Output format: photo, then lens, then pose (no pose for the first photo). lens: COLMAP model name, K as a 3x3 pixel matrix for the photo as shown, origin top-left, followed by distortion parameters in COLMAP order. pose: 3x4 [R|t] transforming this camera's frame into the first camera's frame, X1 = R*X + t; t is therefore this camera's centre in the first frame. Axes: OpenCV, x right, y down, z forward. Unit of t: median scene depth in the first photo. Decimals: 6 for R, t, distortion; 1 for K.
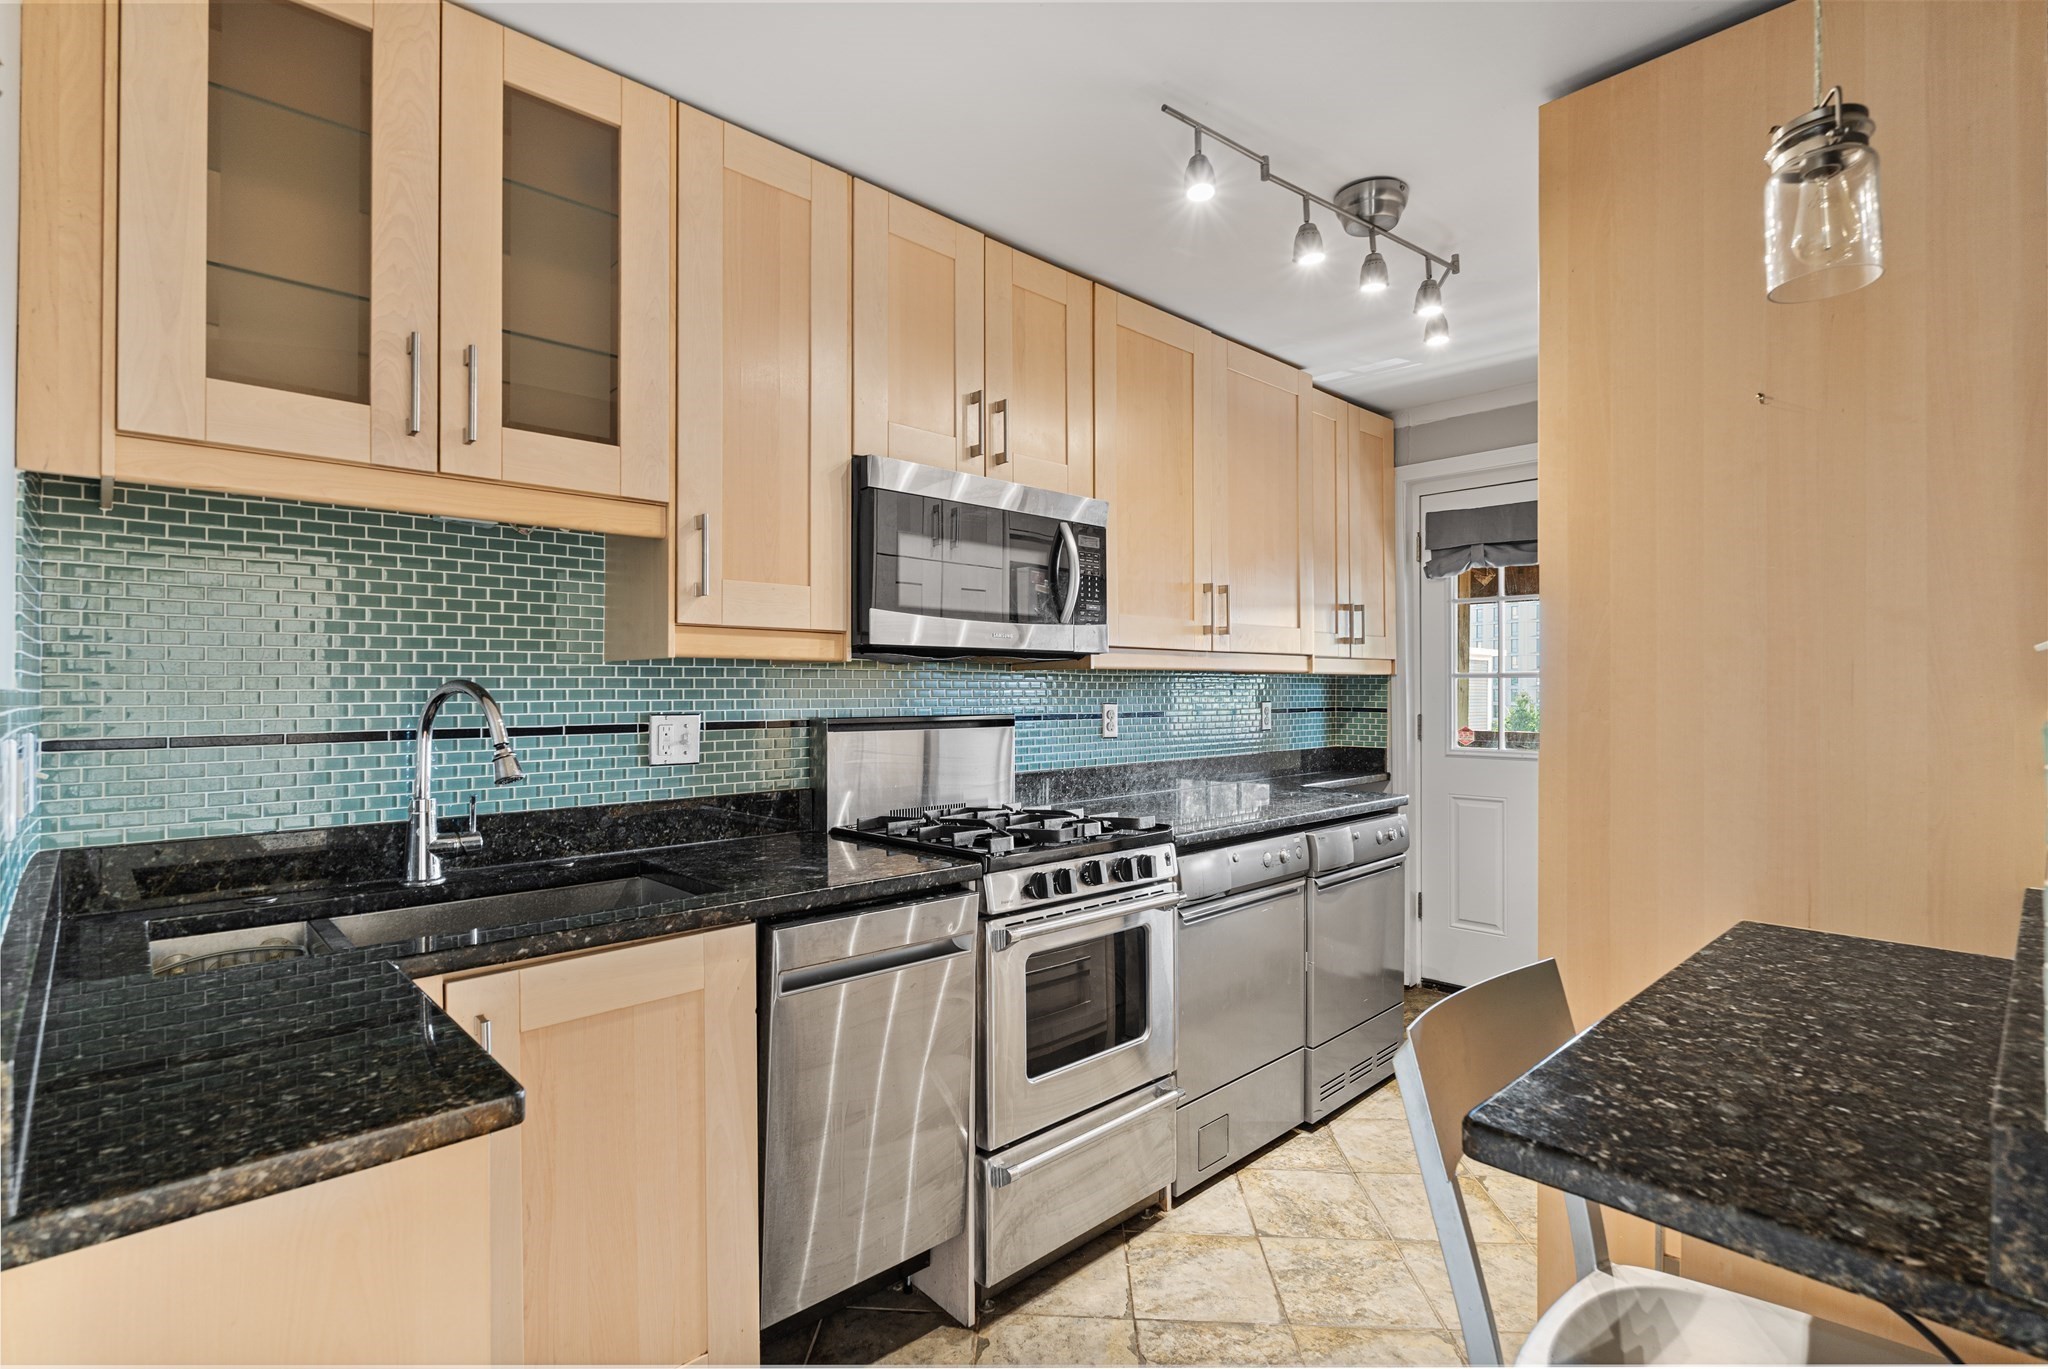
lens RADIAL K [[978.2, 0, 1024.0], [0, 978.2, 684.5], [0, 0, 1]] dist [0.000119, 0.000018]
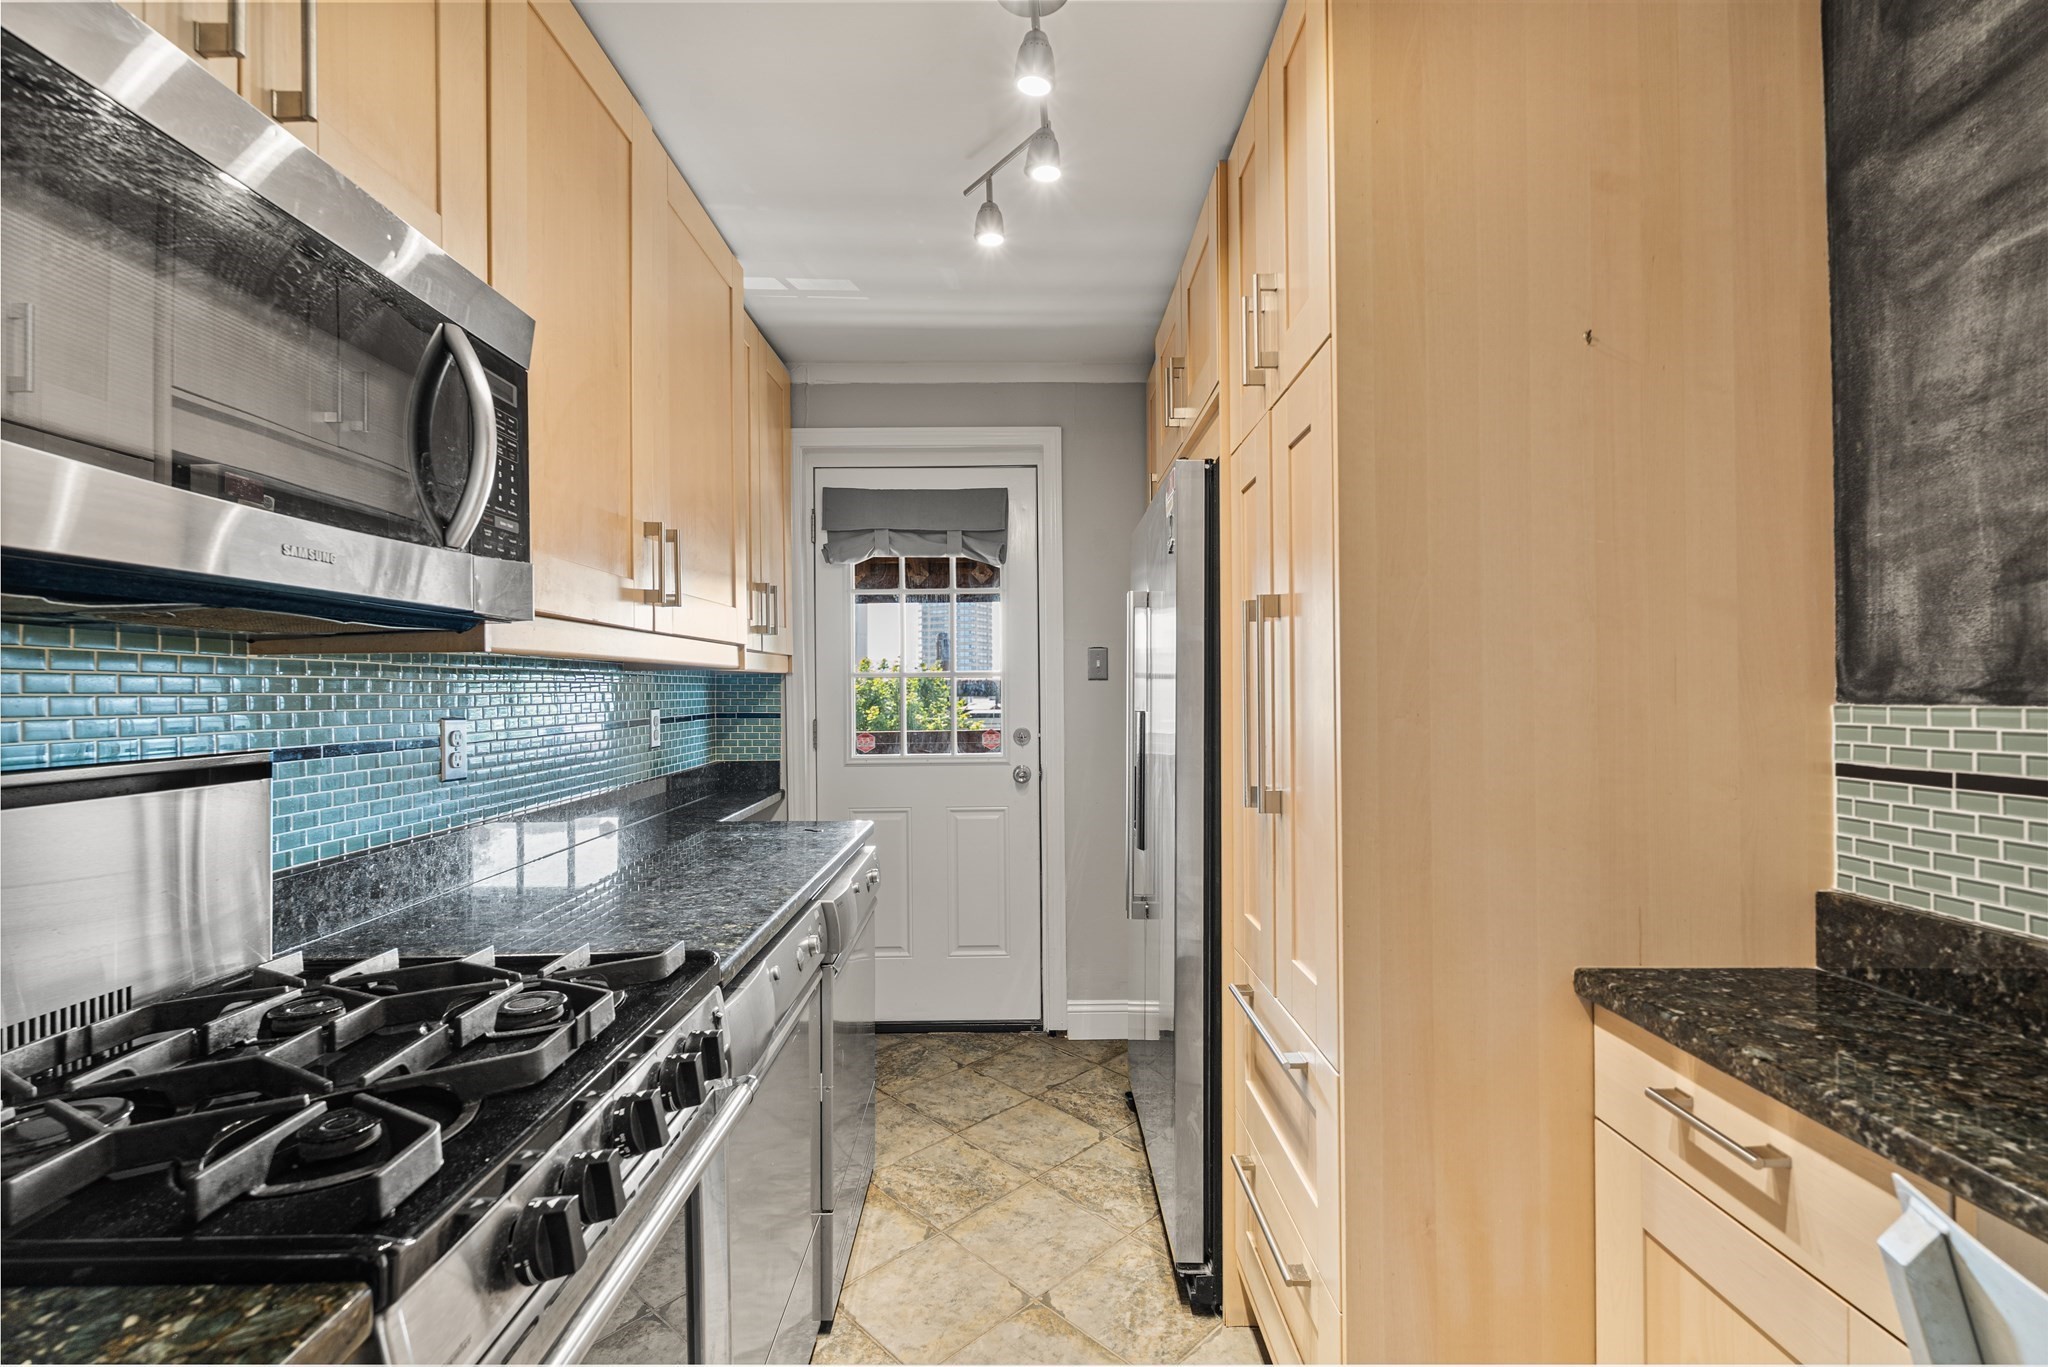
lens RADIAL K [[912.1, 0, 1044.8], [0, 912.1, 686.4], [0, 0, 1]] dist [-0.005160, 0.000334]
pose [[0.679350, -0.002657, 0.733810, -0.055967], [0.002565, 0.999996, 0.001246, 0.000949], [-0.733810, 0.001036, 0.679354, 0.345871]]
